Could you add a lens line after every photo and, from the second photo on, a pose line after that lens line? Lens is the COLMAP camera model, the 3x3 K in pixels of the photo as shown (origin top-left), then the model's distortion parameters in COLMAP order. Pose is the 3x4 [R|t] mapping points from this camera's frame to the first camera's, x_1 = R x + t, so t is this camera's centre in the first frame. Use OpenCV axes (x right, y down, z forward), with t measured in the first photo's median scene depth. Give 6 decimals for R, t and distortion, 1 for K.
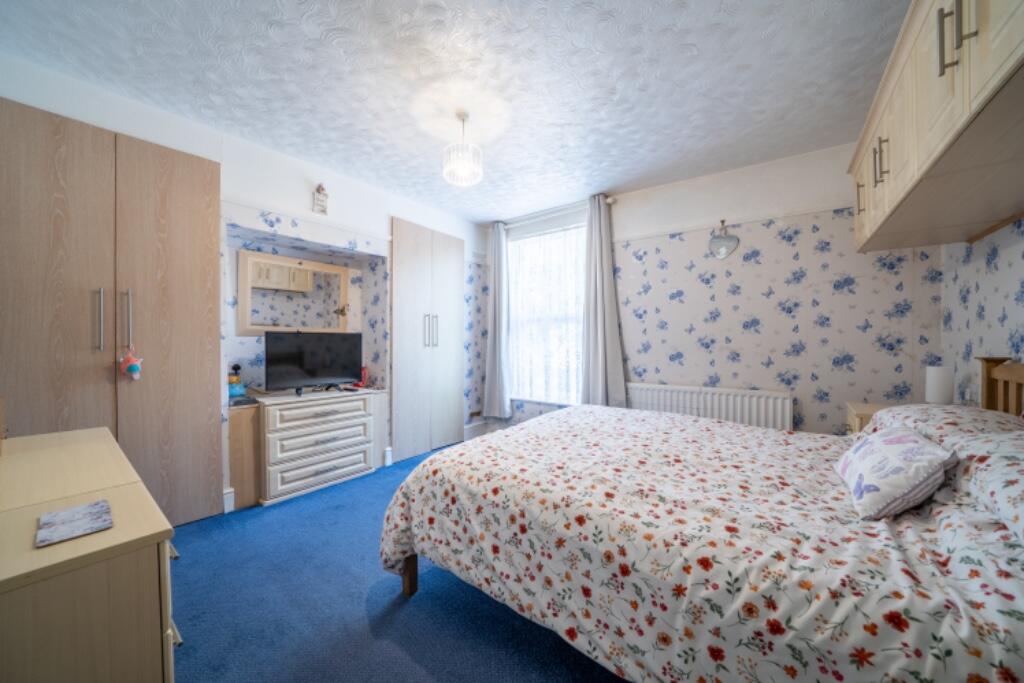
lens RADIAL K [[357.7, 0, 512.0], [0, 357.7, 341.5], [0, 0, 1]] dist [-0.022529, -0.000021]
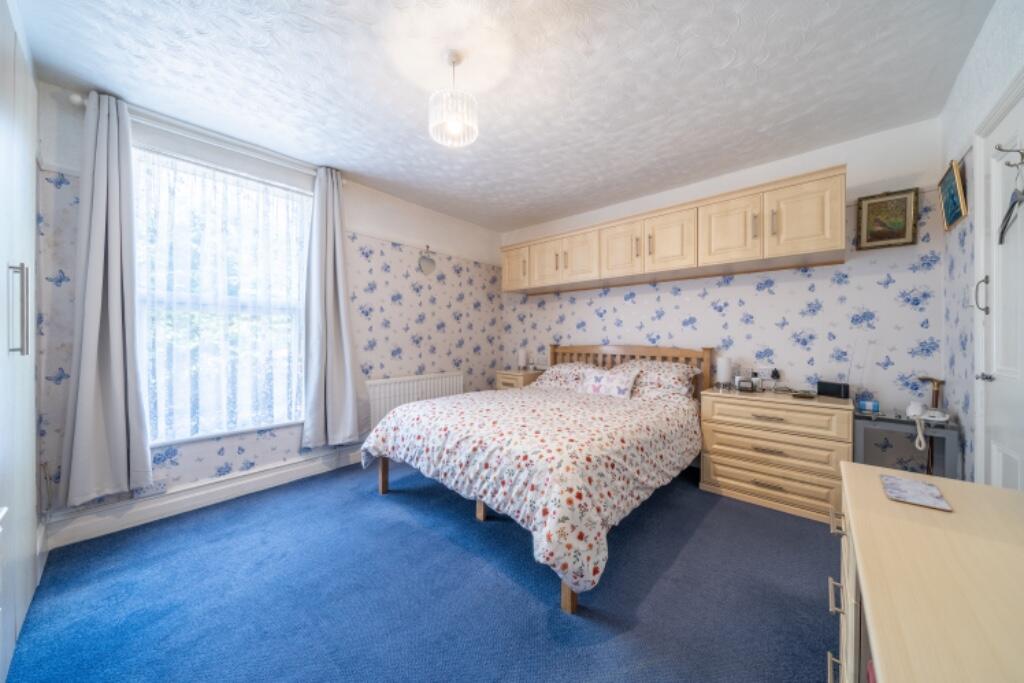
lens RADIAL K [[348.4, 0, 511.2], [0, 348.4, 339.1], [0, 0, 1]] dist [-0.000291, 0.000020]
pose [[0.083370, -0.004151, 0.996510, -0.717447], [0.002456, 0.999989, 0.003960, -0.002638], [-0.996516, 0.002117, 0.083380, 0.635968]]
